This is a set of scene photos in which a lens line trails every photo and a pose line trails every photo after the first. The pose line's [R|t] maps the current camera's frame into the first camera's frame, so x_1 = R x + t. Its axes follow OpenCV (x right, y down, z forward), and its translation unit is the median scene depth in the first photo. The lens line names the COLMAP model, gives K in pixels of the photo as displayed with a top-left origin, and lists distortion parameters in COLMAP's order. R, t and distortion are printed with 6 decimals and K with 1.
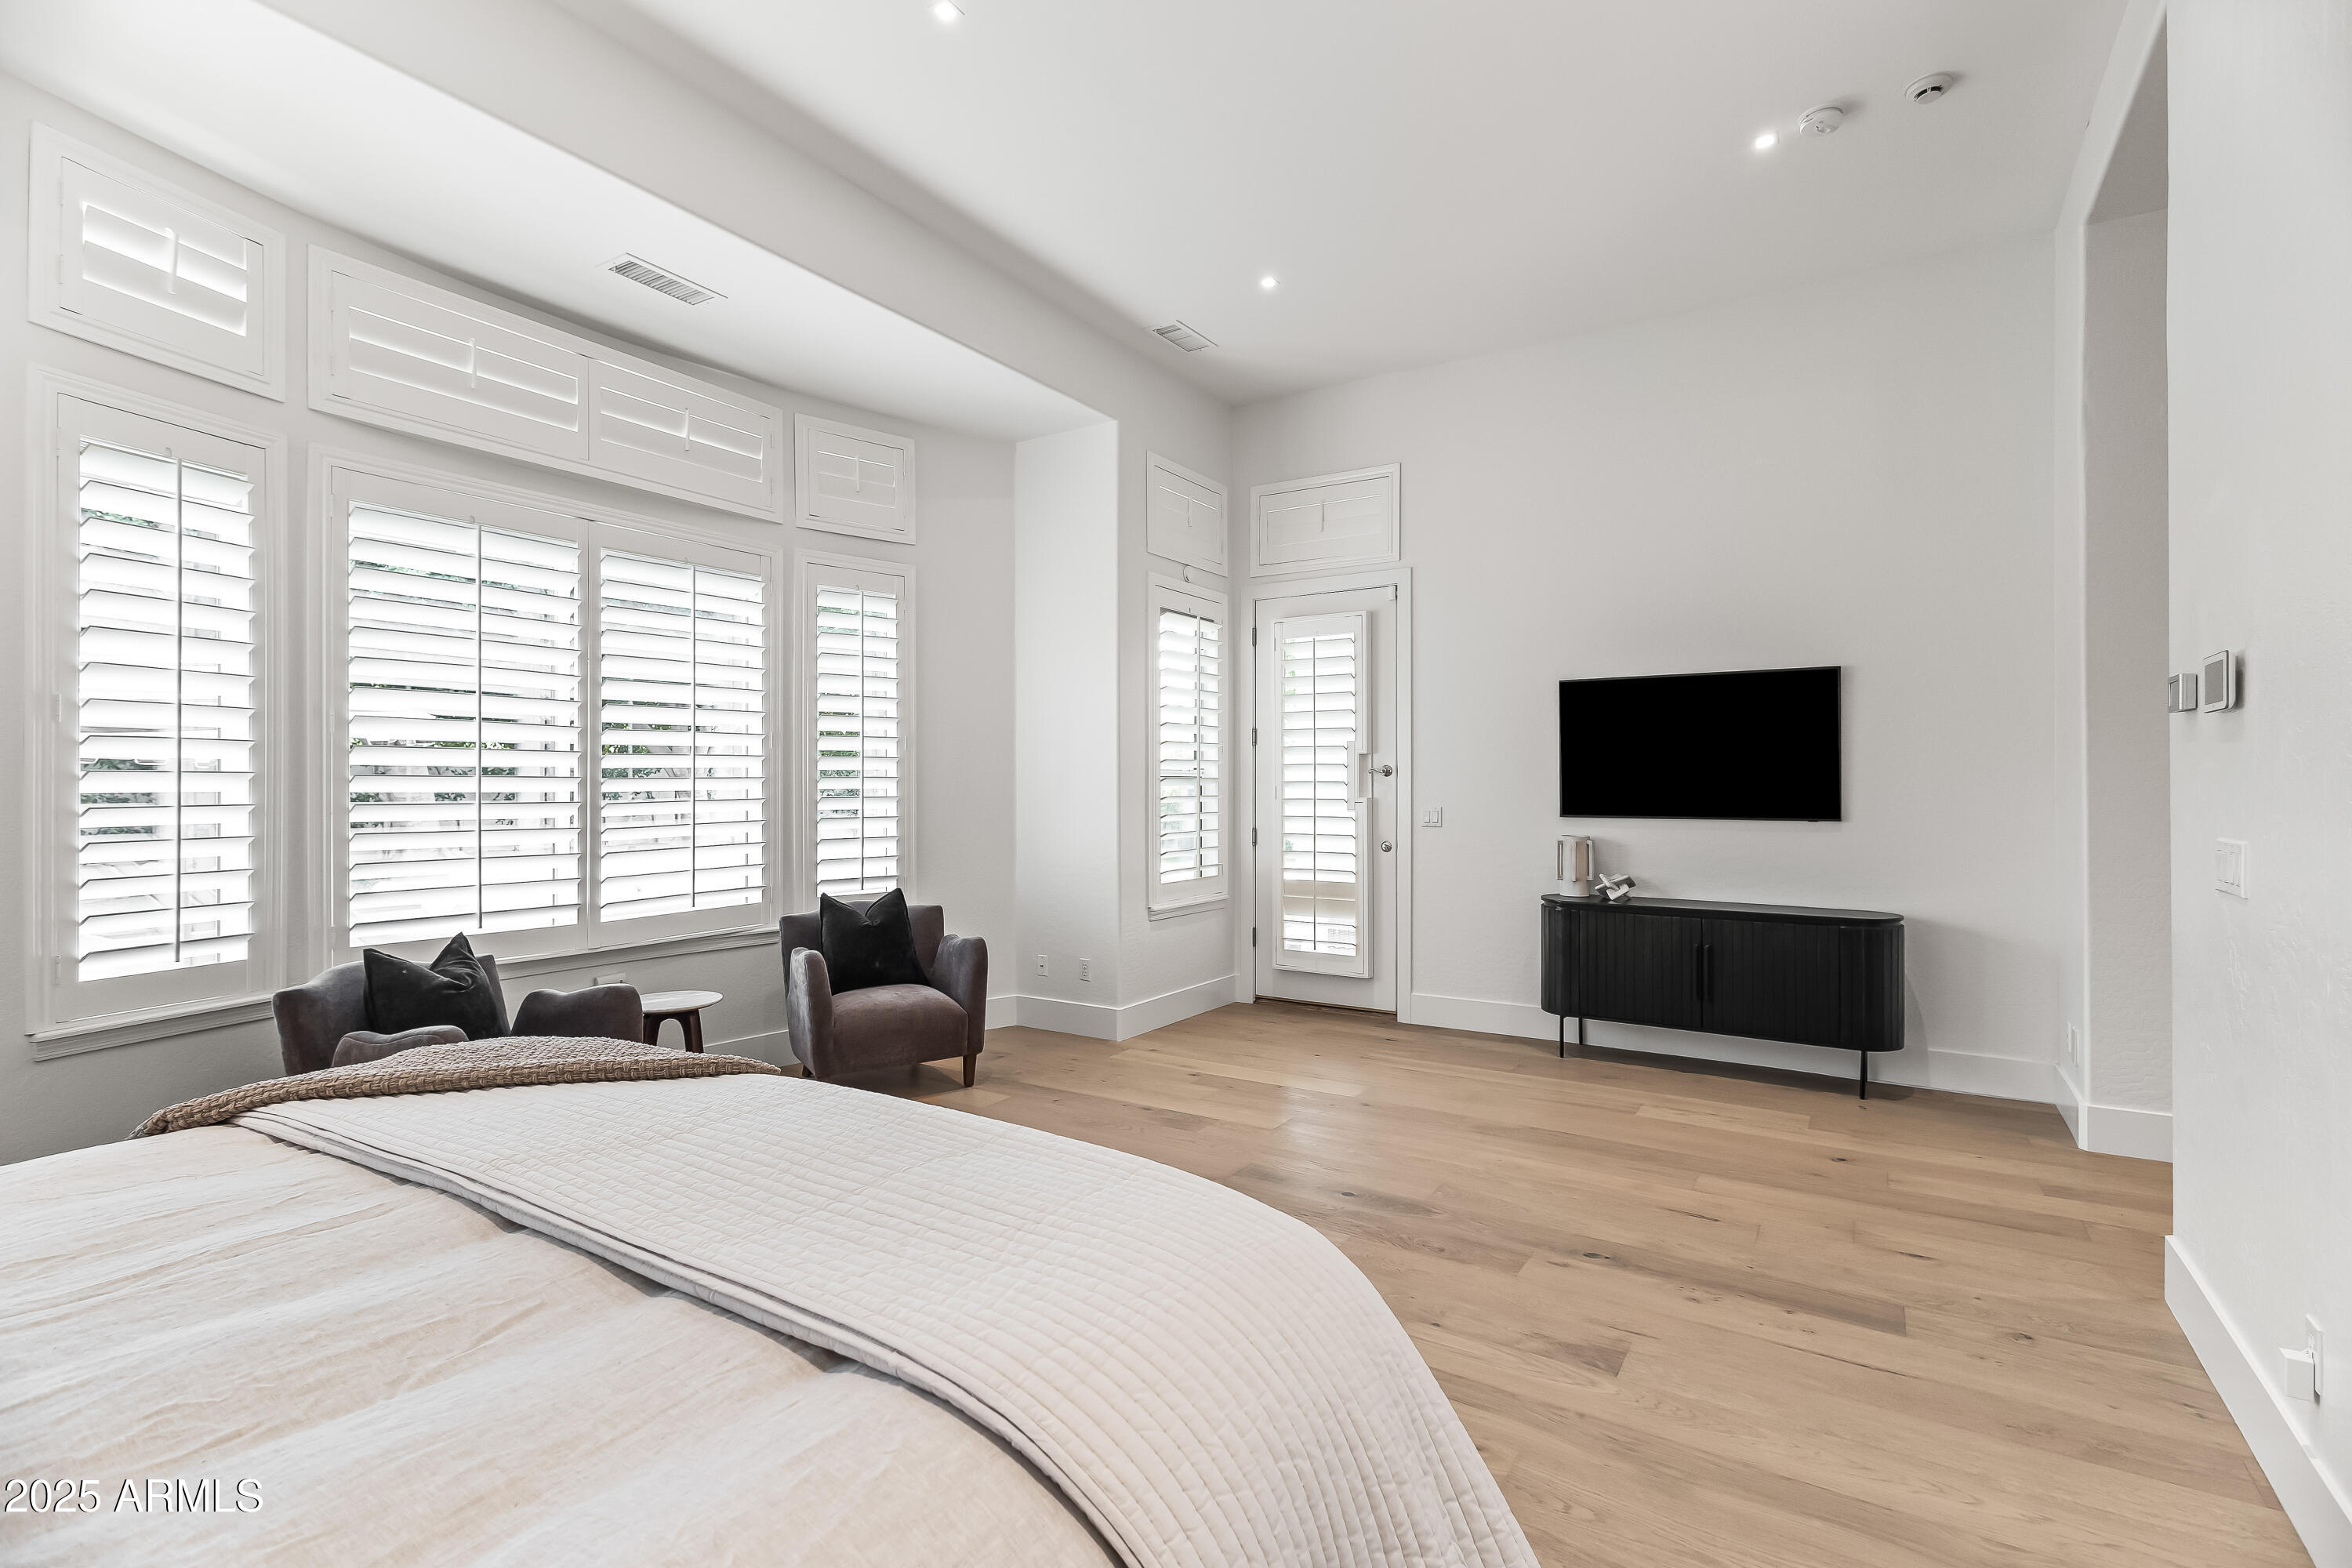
lens RADIAL K [[1085.4, 0, 1179.2], [0, 1085.4, 790.5], [0, 0, 1]] dist [0.006366, 0.000091]
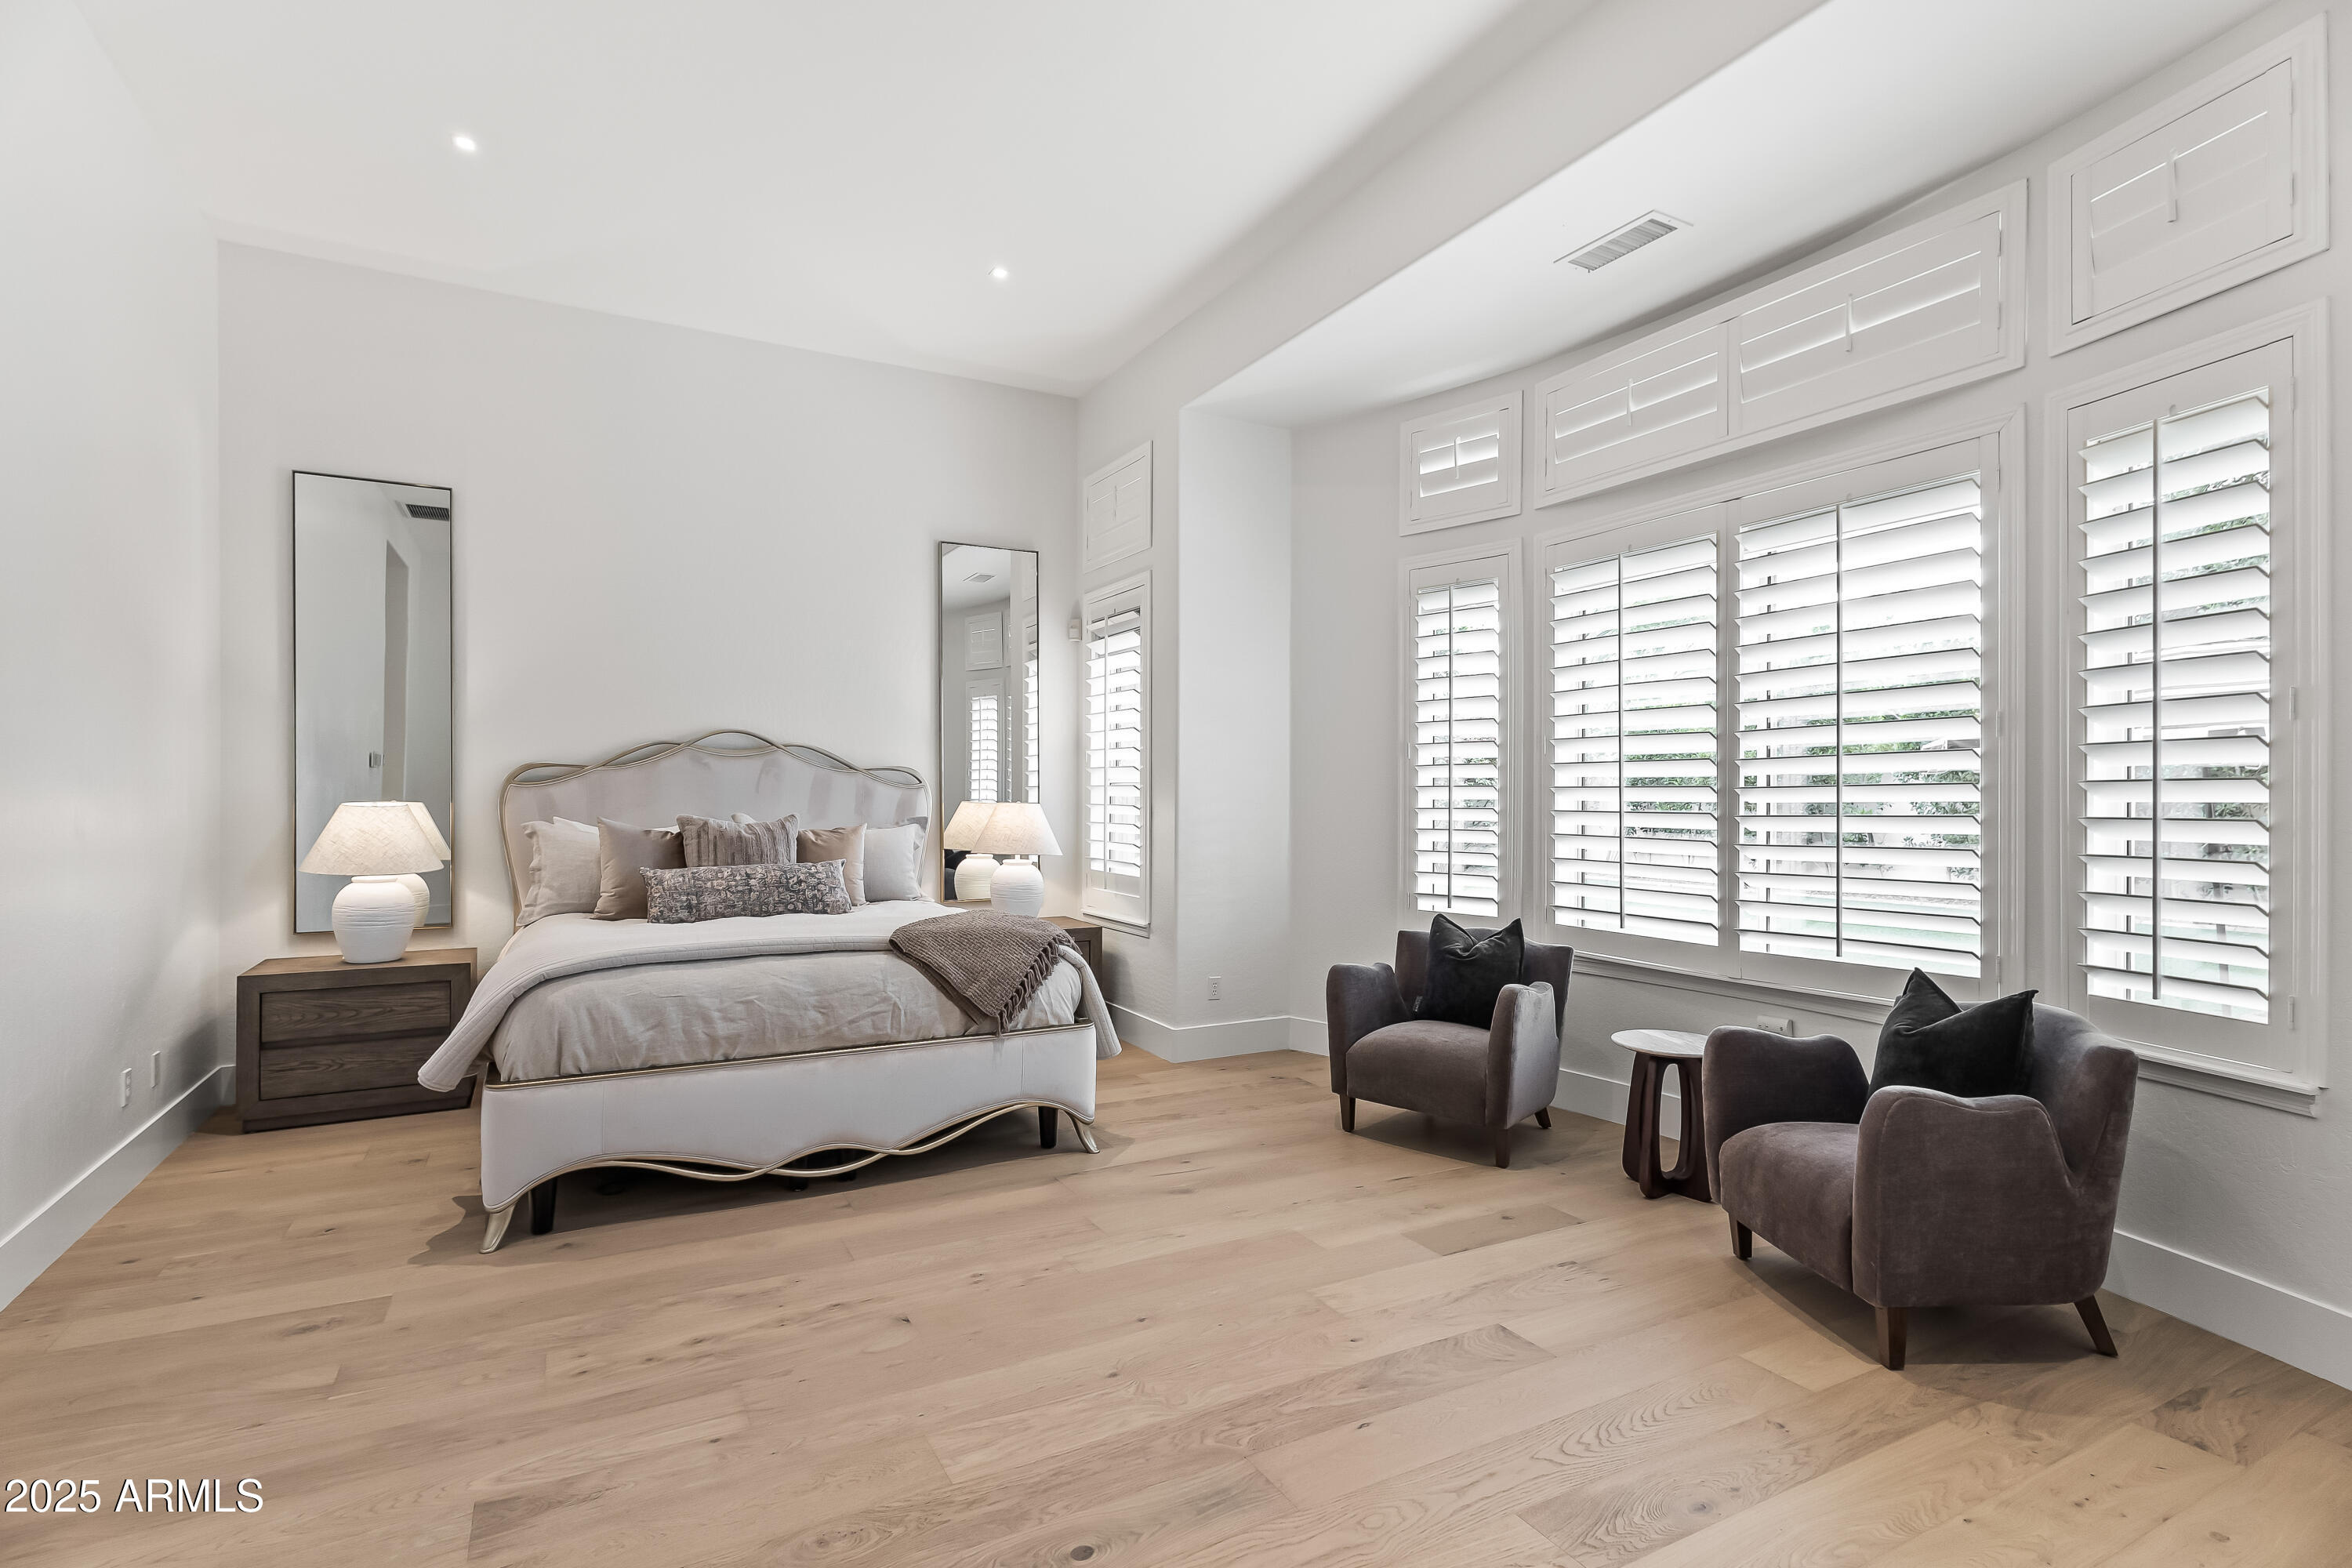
lens RADIAL K [[1158.7, 0, 1176.0], [0, 1158.7, 784.0], [0, 0, 1]] dist [0.001034, 0.000103]
pose [[-0.497438, -0.011675, -0.867421, 0.652058], [-0.006812, 0.999931, -0.009553, -0.001740], [0.867473, 0.001157, -0.497484, 1.364784]]
